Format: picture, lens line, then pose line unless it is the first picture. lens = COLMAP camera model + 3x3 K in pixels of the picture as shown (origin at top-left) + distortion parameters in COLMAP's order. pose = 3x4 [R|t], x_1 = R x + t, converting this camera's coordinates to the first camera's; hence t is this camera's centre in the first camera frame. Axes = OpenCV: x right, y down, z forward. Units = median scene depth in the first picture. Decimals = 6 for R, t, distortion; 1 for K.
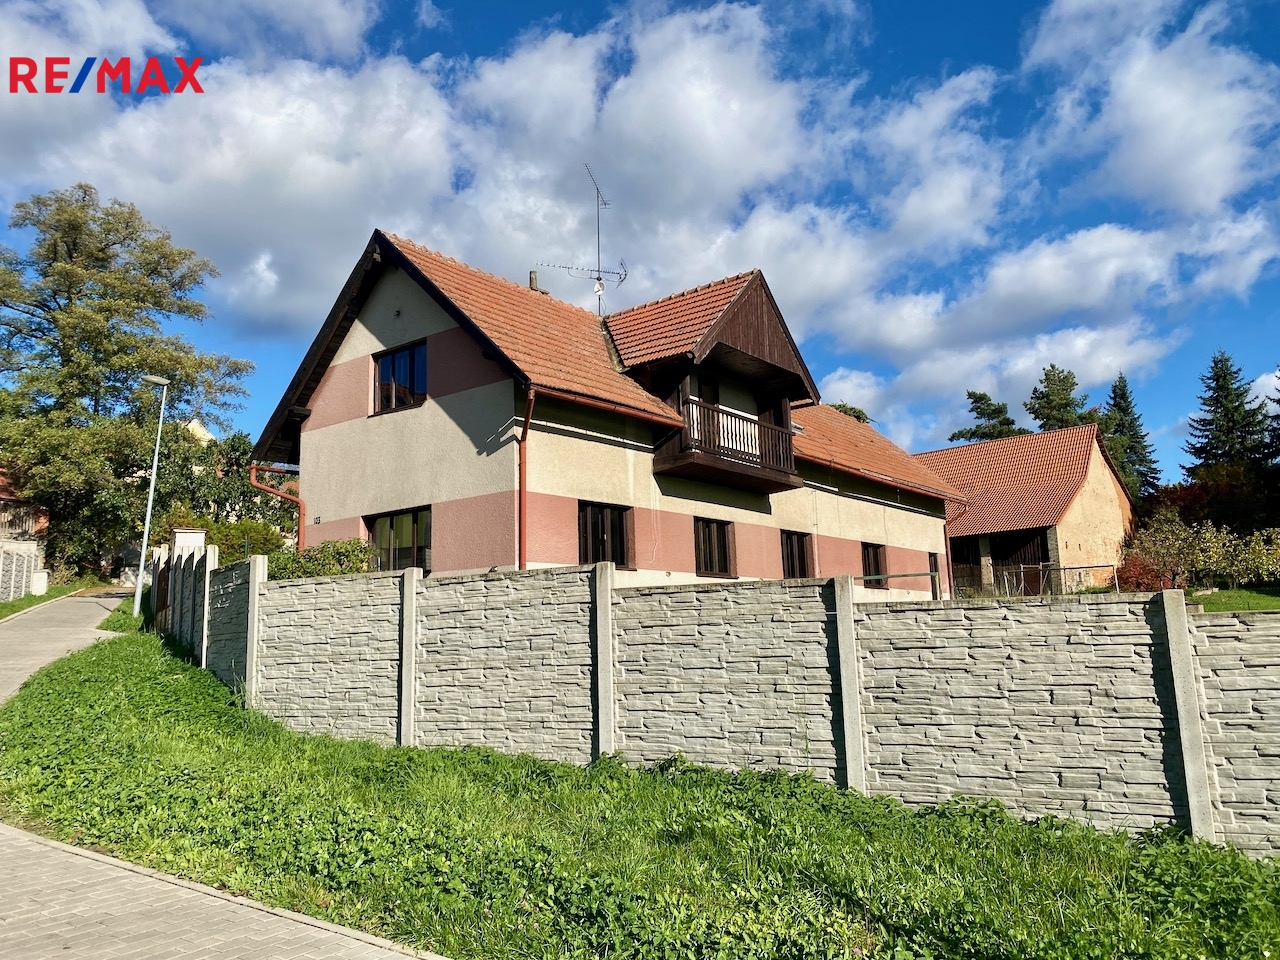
lens RADIAL K [[977.4, 0, 639.2], [0, 977.4, 473.2], [0, 0, 1]] dist [0.032217, -0.029272]
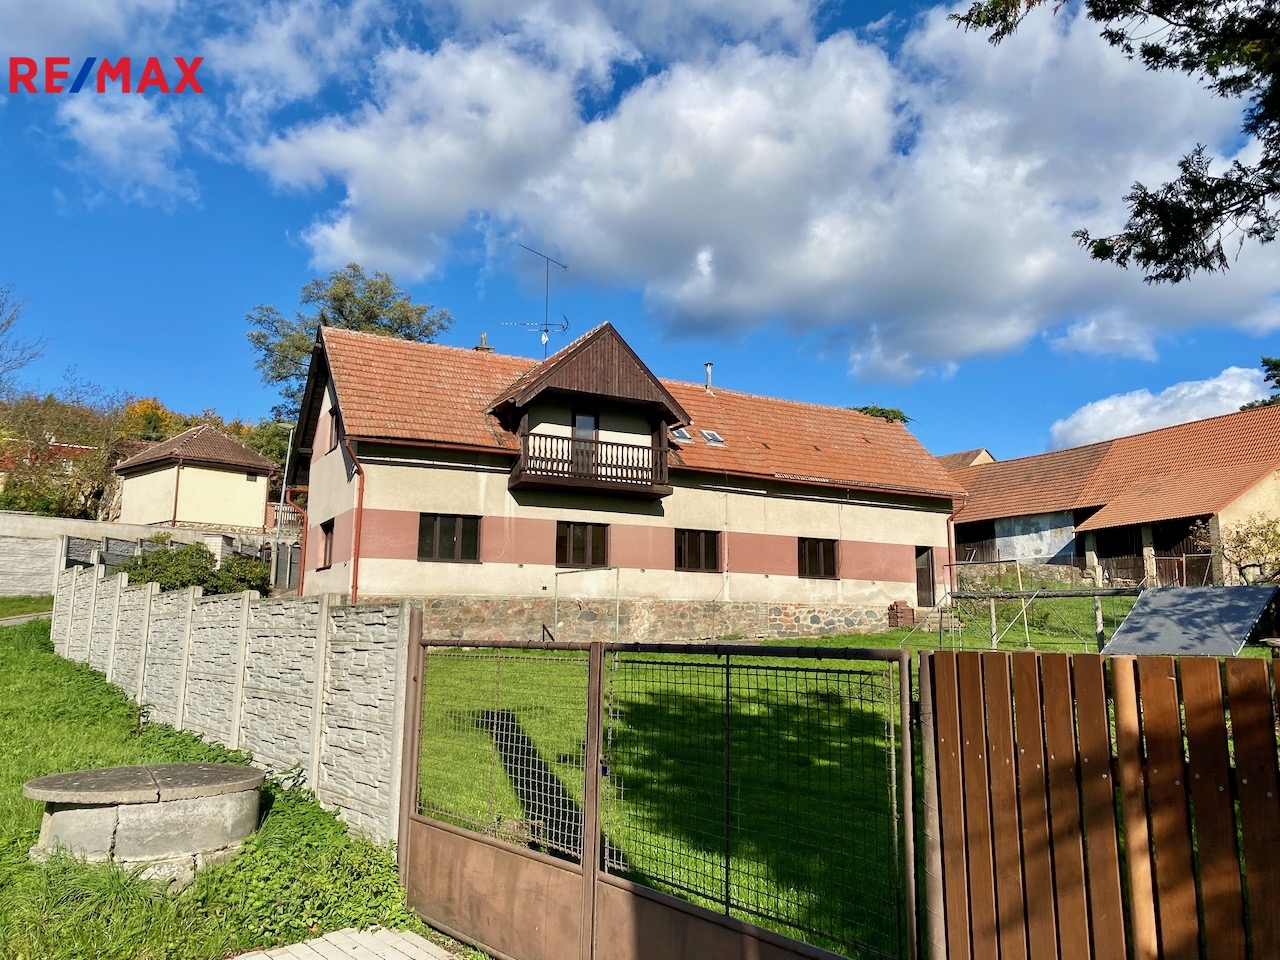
lens RADIAL K [[977.4, 0, 649.4], [0, 977.4, 471.2], [0, 0, 1]] dist [0.032217, -0.029272]
pose [[0.917876, -0.027420, -0.395920, 0.716067], [0.033666, 0.999394, 0.008833, -0.029864], [0.395438, -0.021436, 0.918243, -0.132895]]
